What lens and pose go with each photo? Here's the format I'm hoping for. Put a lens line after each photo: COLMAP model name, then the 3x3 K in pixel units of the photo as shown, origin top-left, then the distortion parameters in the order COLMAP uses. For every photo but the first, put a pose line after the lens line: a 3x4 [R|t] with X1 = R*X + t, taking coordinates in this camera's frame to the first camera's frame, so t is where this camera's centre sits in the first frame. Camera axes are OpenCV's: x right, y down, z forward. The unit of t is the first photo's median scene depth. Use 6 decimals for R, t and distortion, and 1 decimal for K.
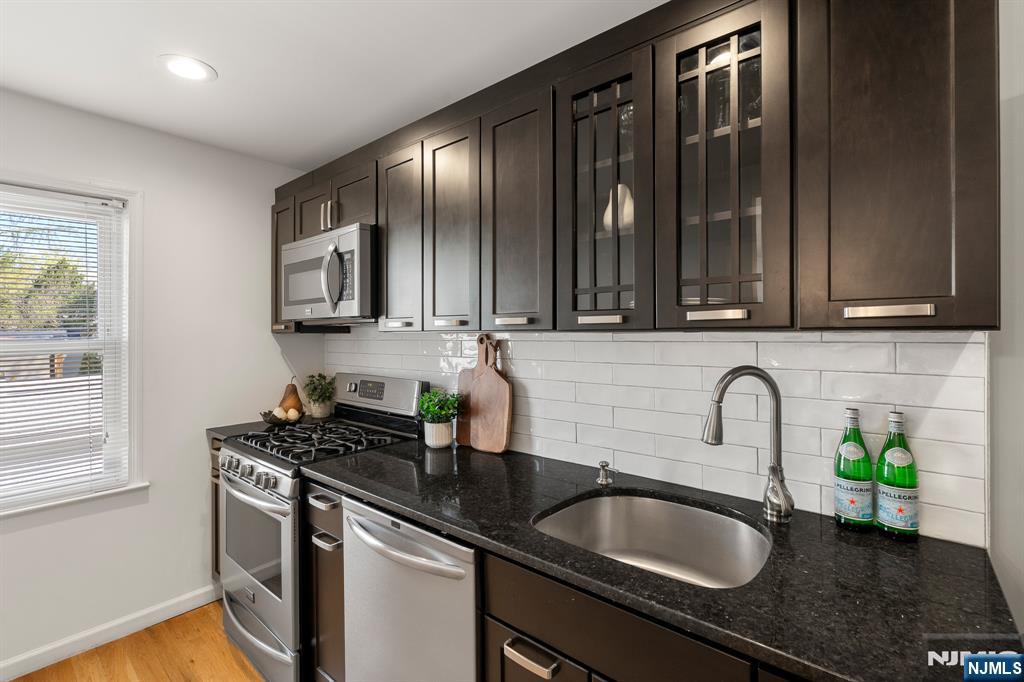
lens RADIAL K [[459.9, 0, 513.3], [0, 459.9, 332.5], [0, 0, 1]] dist [-0.001255, -0.000204]
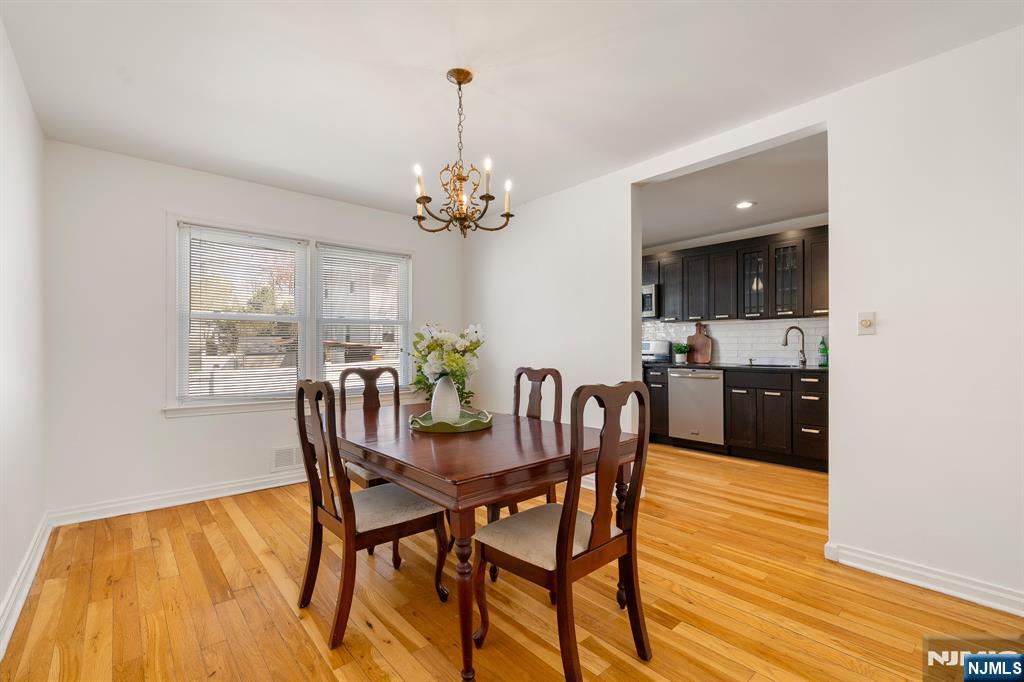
lens RADIAL K [[456.0, 0, 512.0], [0, 456.0, 341.0], [0, 0, 1]] dist [-0.001866, -0.000189]
pose [[0.987571, -0.002699, -0.157152, -1.088765], [0.001963, 0.999986, -0.004843, 0.184221], [0.157163, 0.004474, 0.987563, -2.777708]]
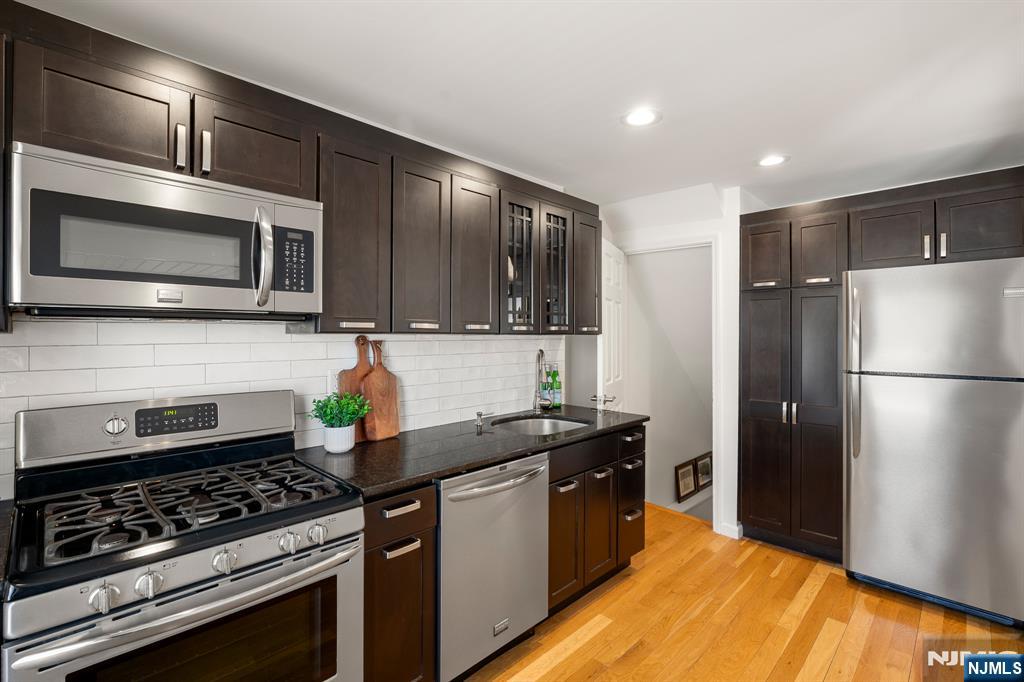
lens RADIAL K [[456.0, 0, 512.0], [0, 456.0, 341.0], [0, 0, 1]] dist [-0.001866, -0.000189]
pose [[0.089564, -0.007383, 0.995954, -1.607347], [-0.003621, 0.999964, 0.007738, 0.009941], [-0.995975, -0.004300, 0.089534, 0.816924]]
